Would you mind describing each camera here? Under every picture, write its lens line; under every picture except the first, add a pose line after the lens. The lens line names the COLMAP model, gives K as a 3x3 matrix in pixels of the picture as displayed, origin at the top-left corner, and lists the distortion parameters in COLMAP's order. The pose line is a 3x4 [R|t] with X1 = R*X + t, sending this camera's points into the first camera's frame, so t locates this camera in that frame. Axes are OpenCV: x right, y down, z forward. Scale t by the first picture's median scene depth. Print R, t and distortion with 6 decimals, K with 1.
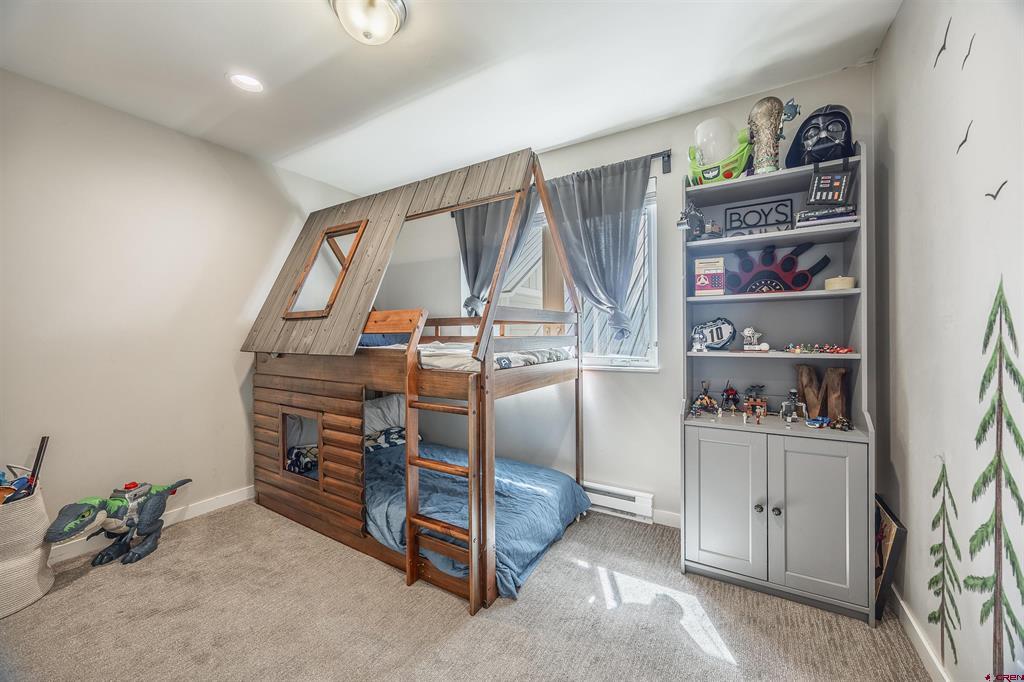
lens RADIAL K [[386.8, 0, 508.8], [0, 386.8, 334.5], [0, 0, 1]] dist [-0.003999, -0.000104]
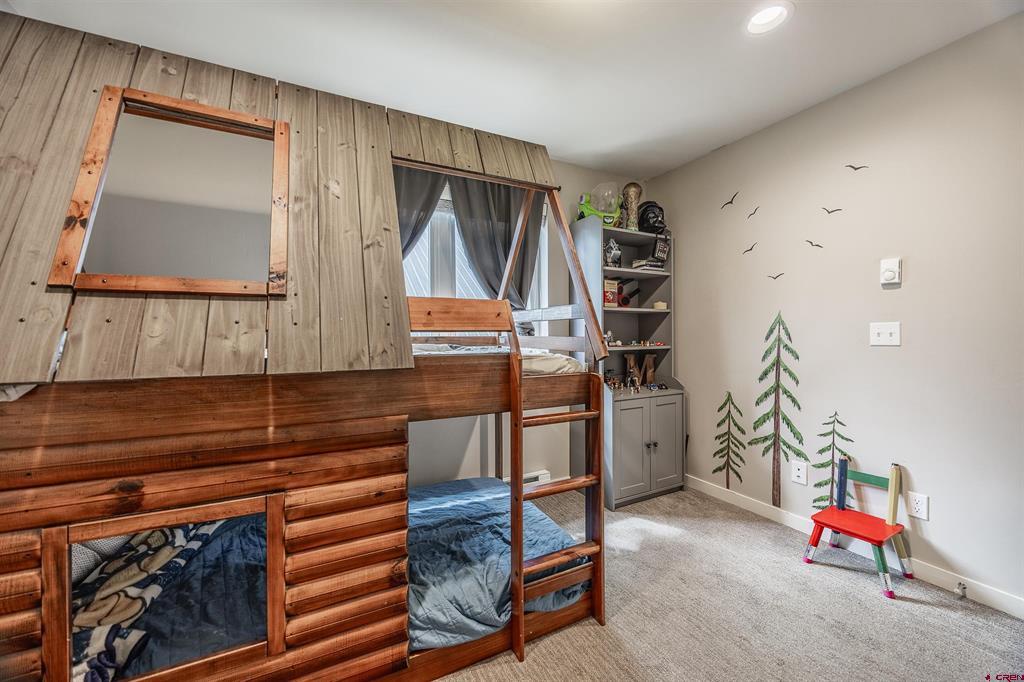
lens RADIAL K [[386.8, 0, 510.9], [0, 386.8, 337.6], [0, 0, 1]] dist [-0.003999, -0.000104]
pose [[0.520465, 0.000498, 0.853883, -0.883986], [0.001386, 0.999998, -0.001428, 0.011990], [-0.853882, 0.001927, 0.520463, 0.594875]]
